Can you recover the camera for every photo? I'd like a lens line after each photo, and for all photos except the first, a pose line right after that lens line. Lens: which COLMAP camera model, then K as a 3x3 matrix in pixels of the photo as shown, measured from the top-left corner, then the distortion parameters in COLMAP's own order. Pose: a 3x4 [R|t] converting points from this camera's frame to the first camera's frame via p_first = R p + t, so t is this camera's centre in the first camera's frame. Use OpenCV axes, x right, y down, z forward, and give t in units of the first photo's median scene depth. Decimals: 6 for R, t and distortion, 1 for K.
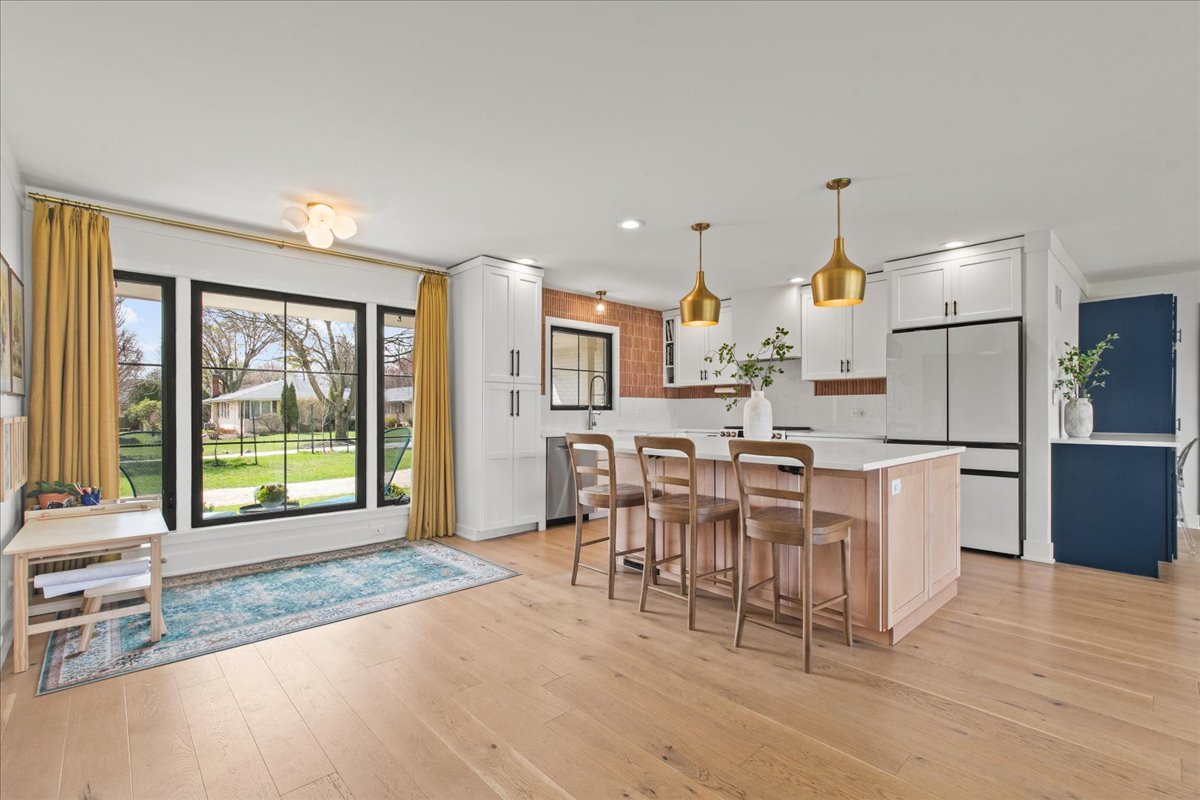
lens RADIAL K [[547.6, 0, 598.5], [0, 547.6, 404.9], [0, 0, 1]] dist [-0.000502, -0.022879]
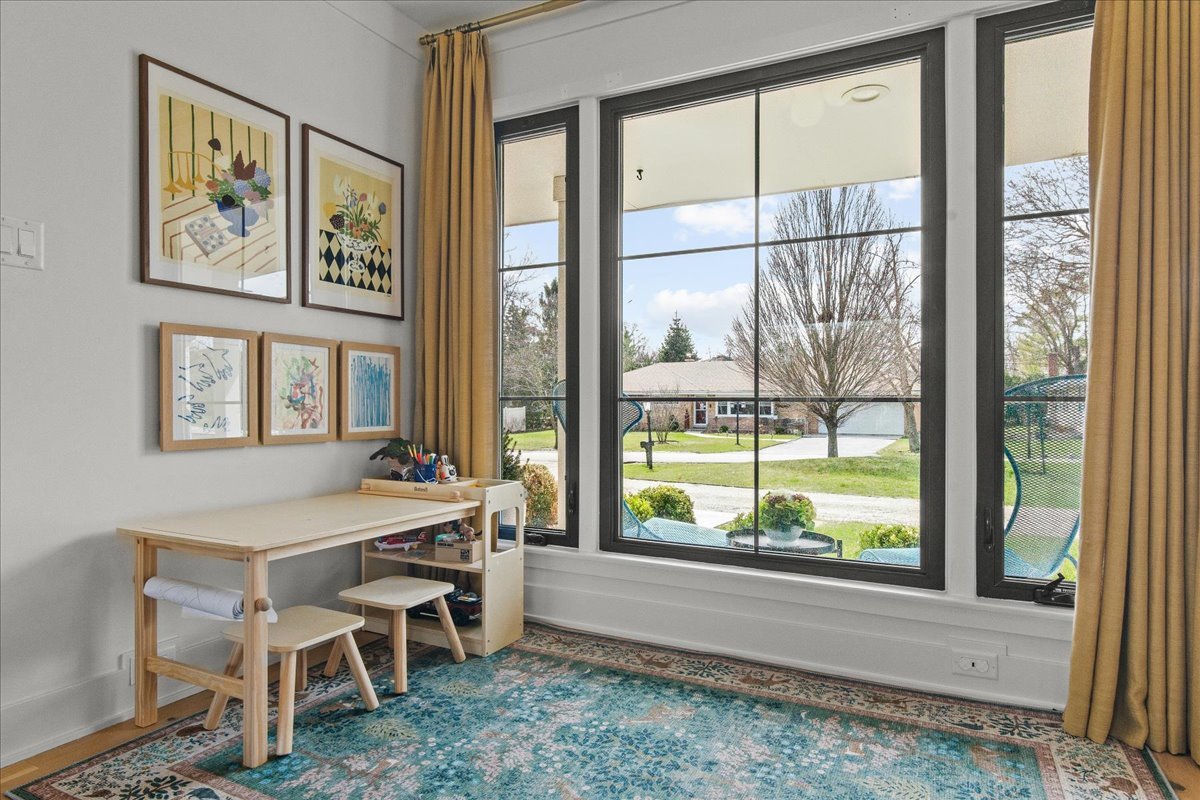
lens RADIAL K [[712.2, 0, 585.9], [0, 712.2, 396.5], [0, 0, 1]] dist [0.000510, -0.000158]
pose [[0.345656, -0.003352, -0.938355, -0.063277], [0.001305, 0.999994, -0.003092, 0.061224], [0.938361, -0.000156, 0.345658, 0.610916]]
